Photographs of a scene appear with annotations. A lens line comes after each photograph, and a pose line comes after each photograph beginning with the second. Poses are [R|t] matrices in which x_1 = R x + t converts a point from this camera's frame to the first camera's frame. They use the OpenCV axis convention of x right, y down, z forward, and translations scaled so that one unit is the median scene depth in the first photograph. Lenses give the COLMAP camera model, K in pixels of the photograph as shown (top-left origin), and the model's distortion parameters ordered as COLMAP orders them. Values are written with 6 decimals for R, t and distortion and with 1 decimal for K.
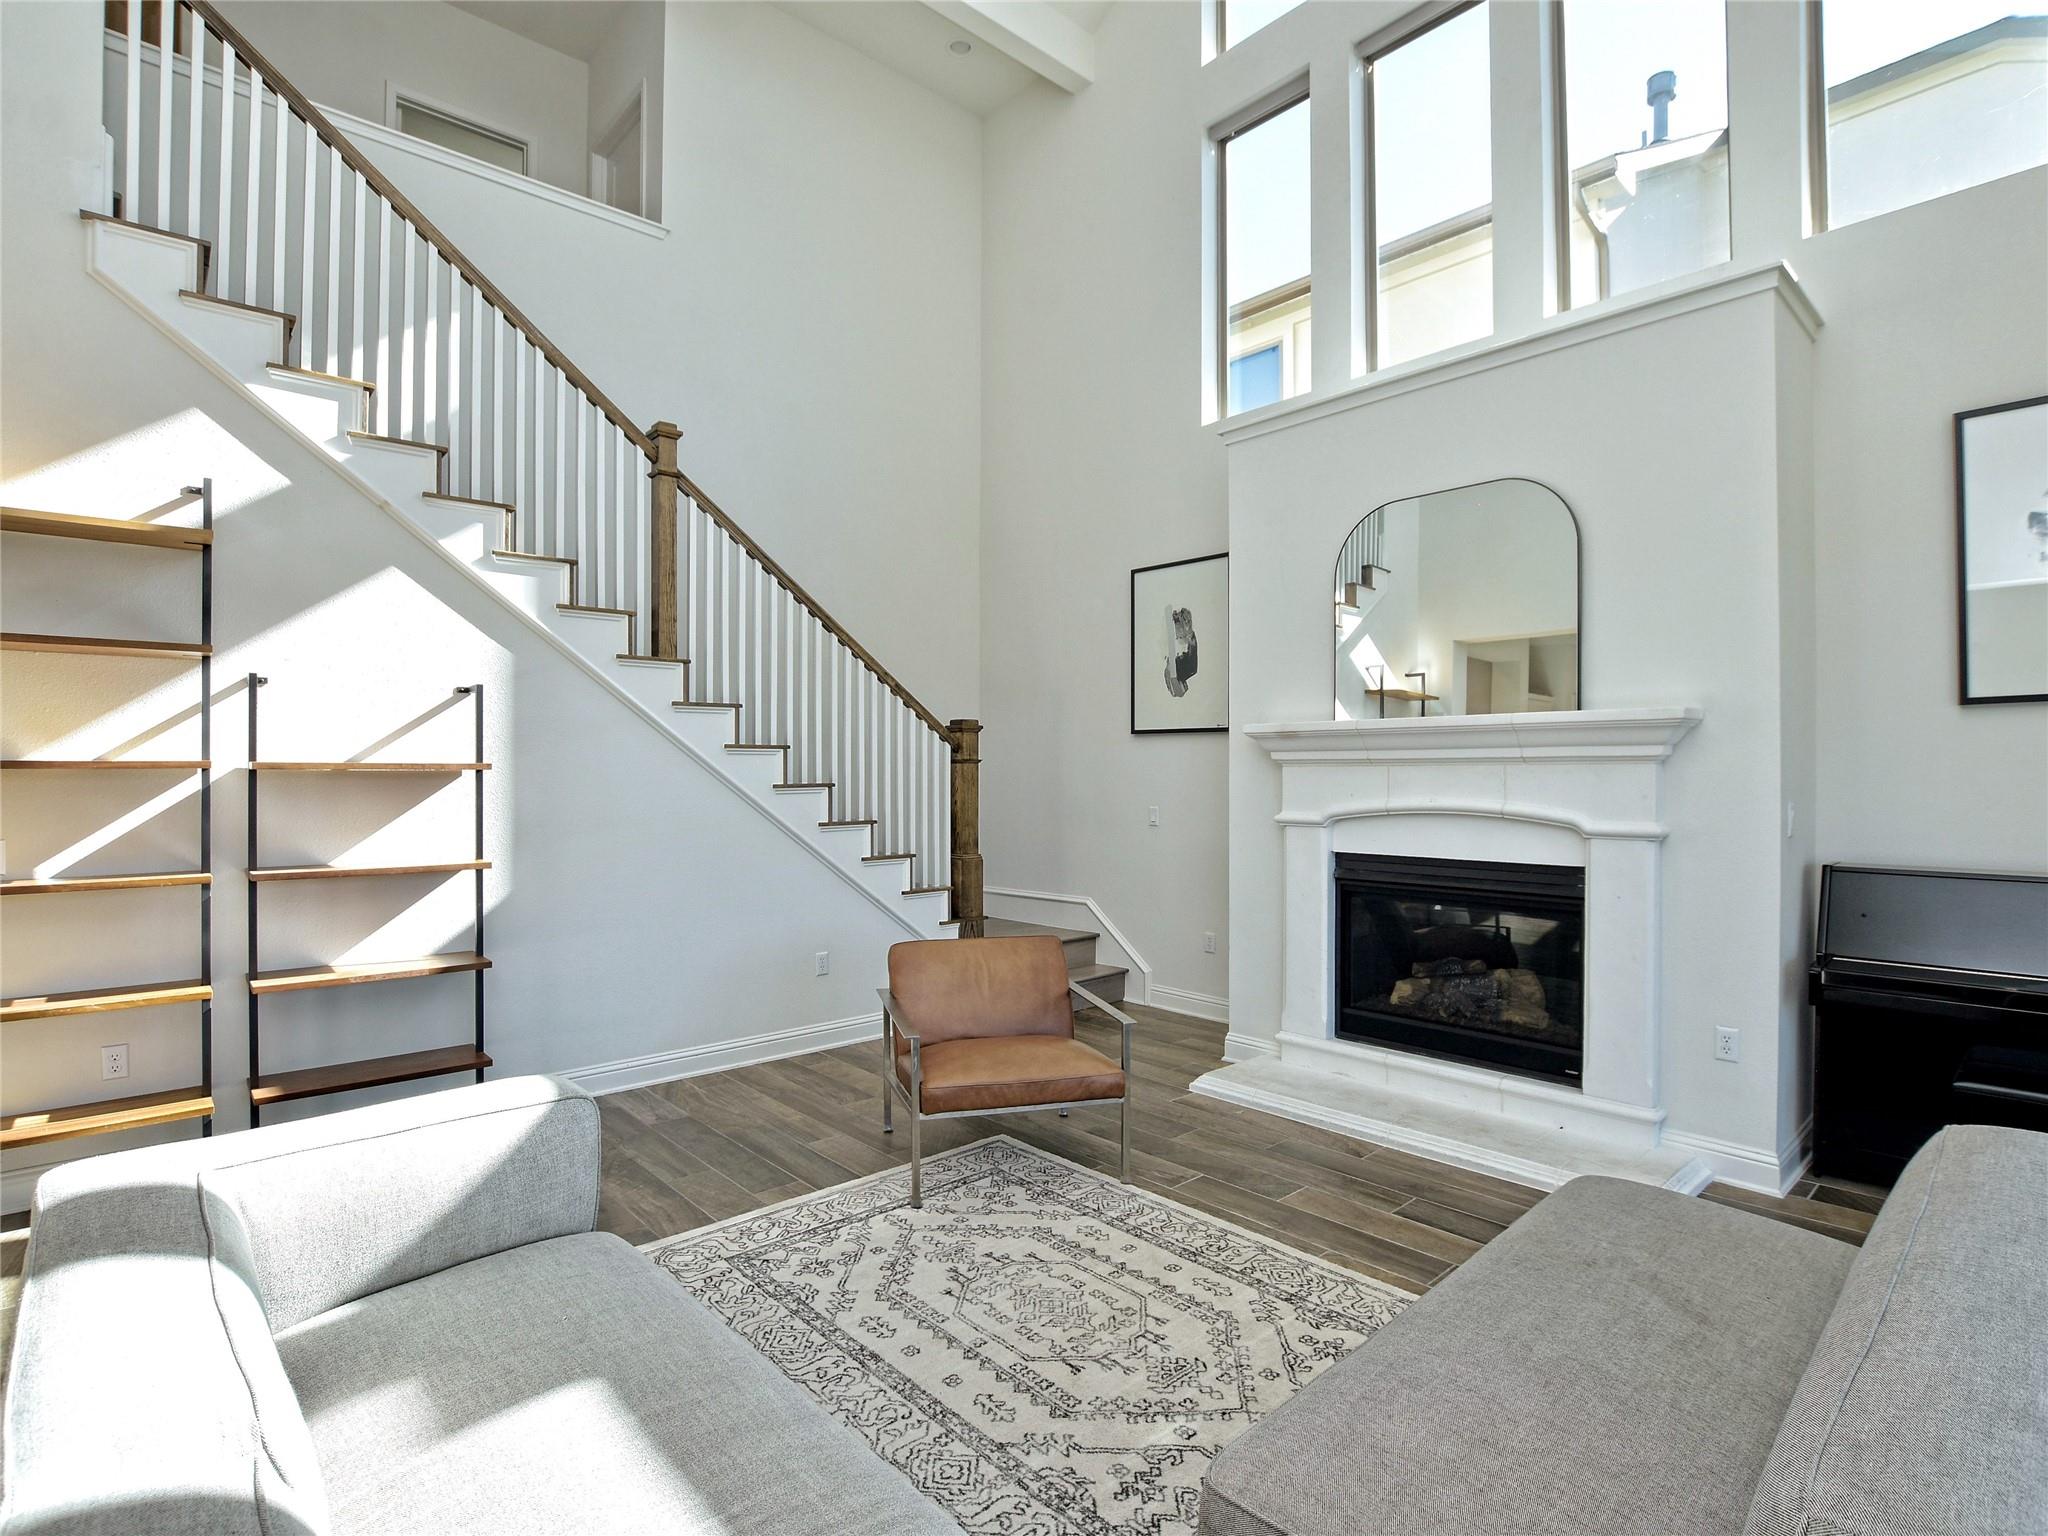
lens RADIAL K [[1022.3, 0, 1020.5], [0, 1022.3, 770.5], [0, 0, 1]] dist [-0.029189, 0.003418]
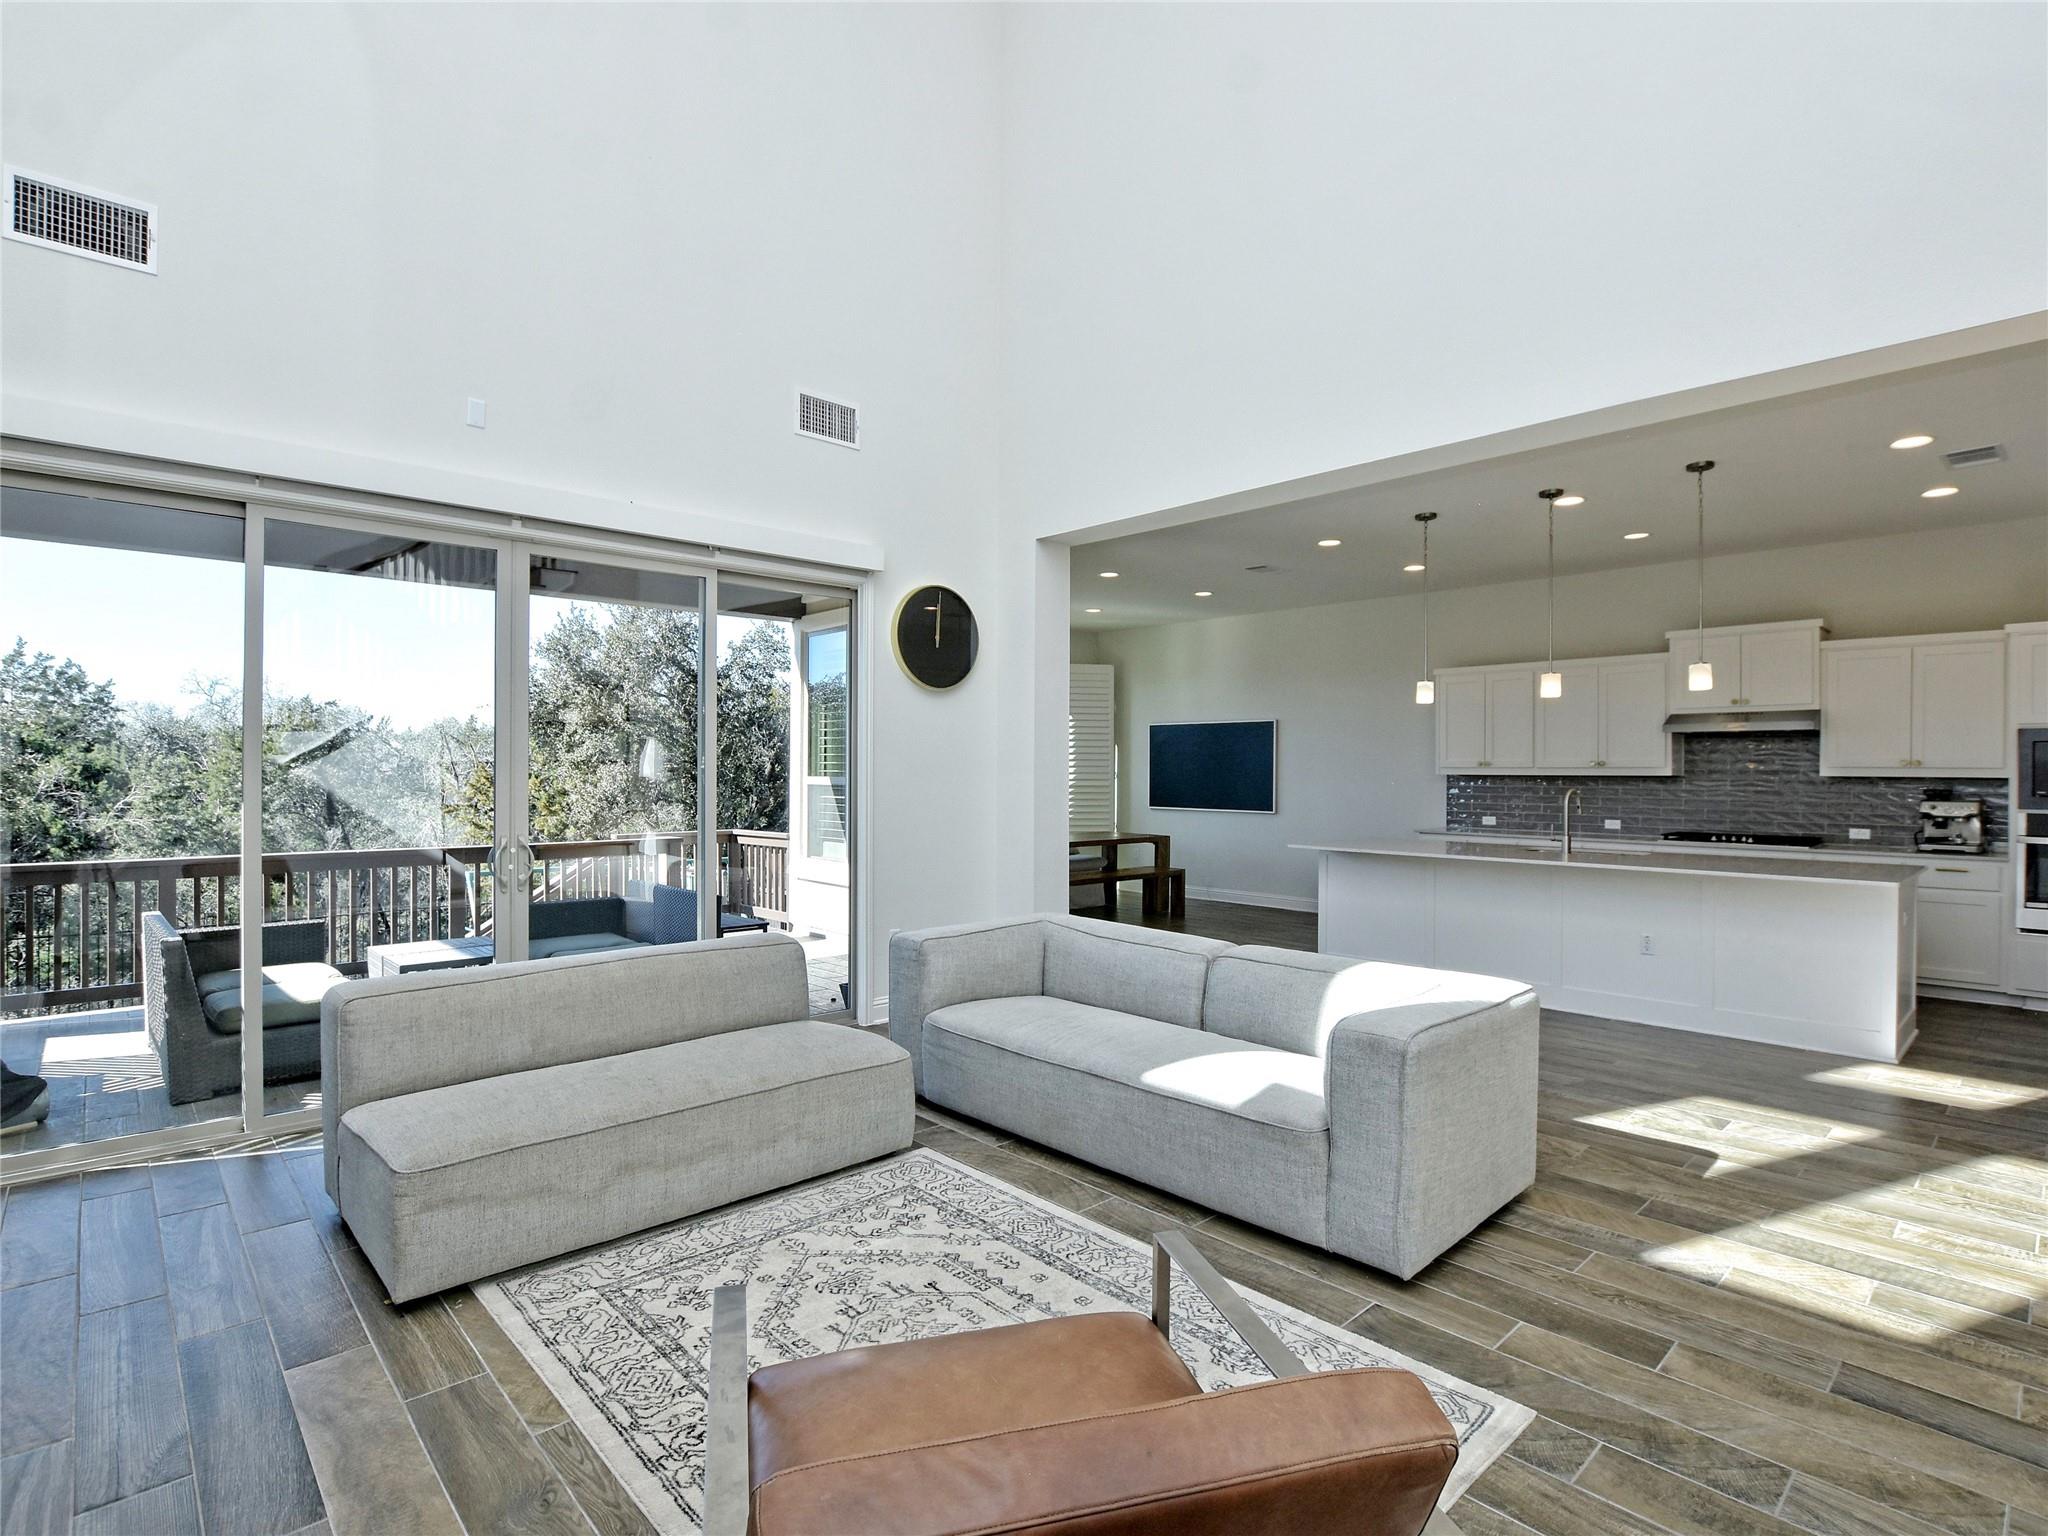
lens RADIAL K [[1022.3, 0, 1020.5], [0, 1022.3, 770.5], [0, 0, 1]] dist [-0.029189, 0.003418]
pose [[-0.999895, -0.003606, -0.014063, -0.019975], [-0.003645, 0.999990, 0.002771, 0.009158], [0.014053, 0.002822, -0.999897, 1.638217]]
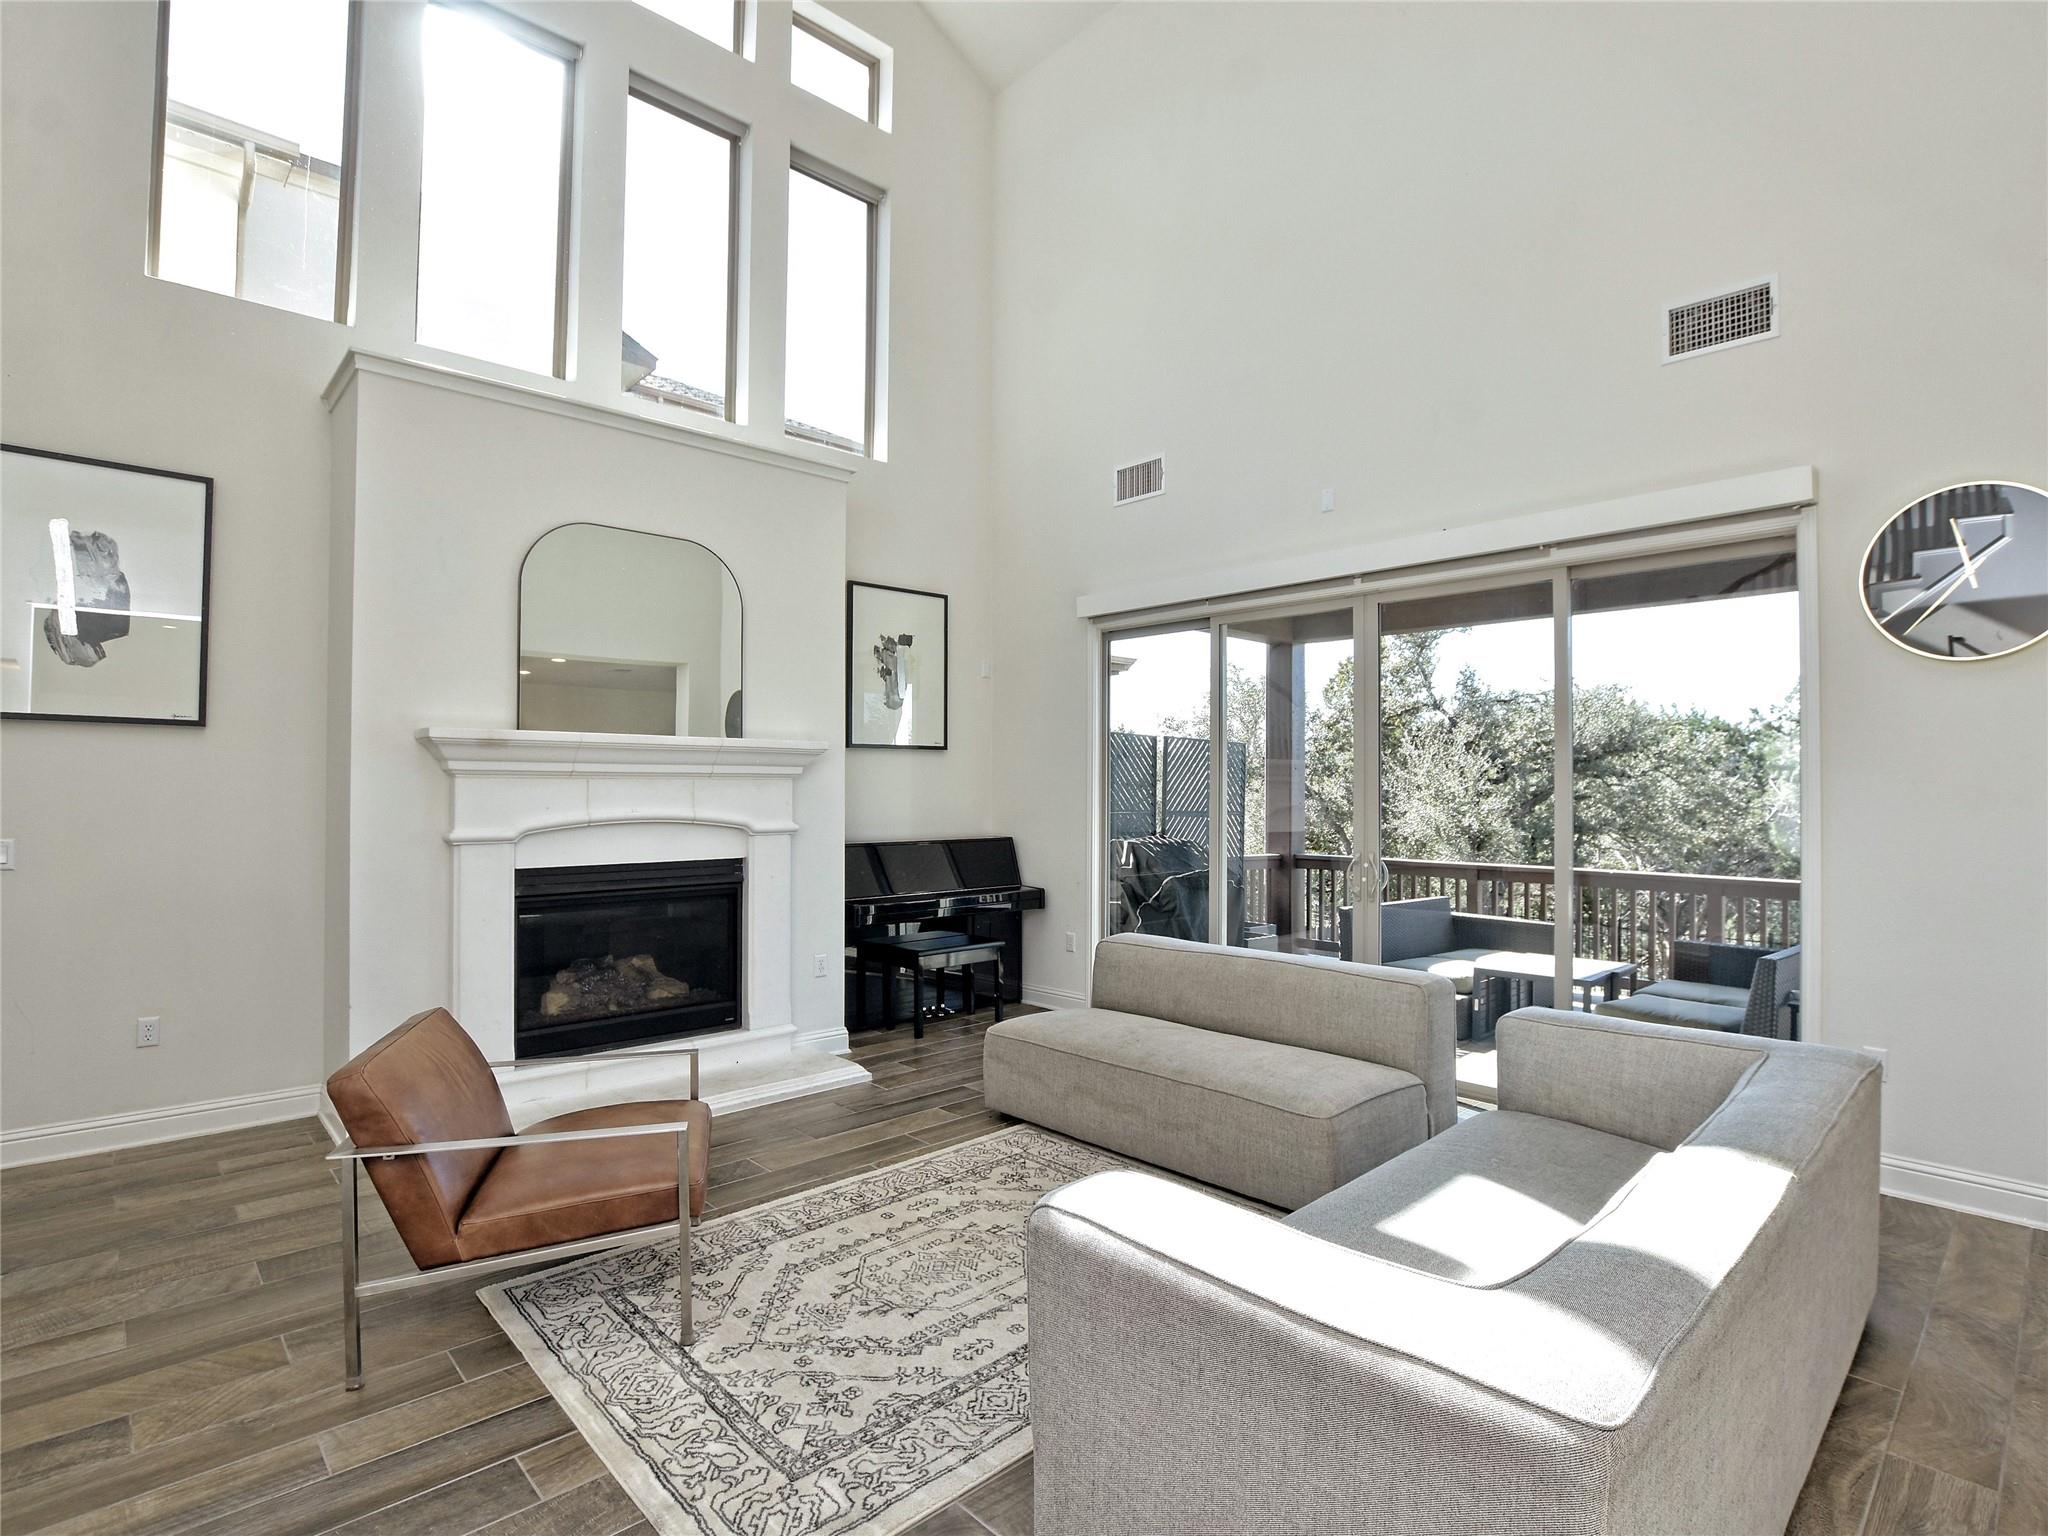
lens RADIAL K [[1022.3, 0, 1020.5], [0, 1022.3, 770.5], [0, 0, 1]] dist [-0.029189, 0.003418]
pose [[-0.019534, 0.020305, 0.999603, -0.934360], [-0.002571, 0.999789, -0.020359, 0.009765], [-0.999806, -0.002967, -0.019478, 0.808226]]
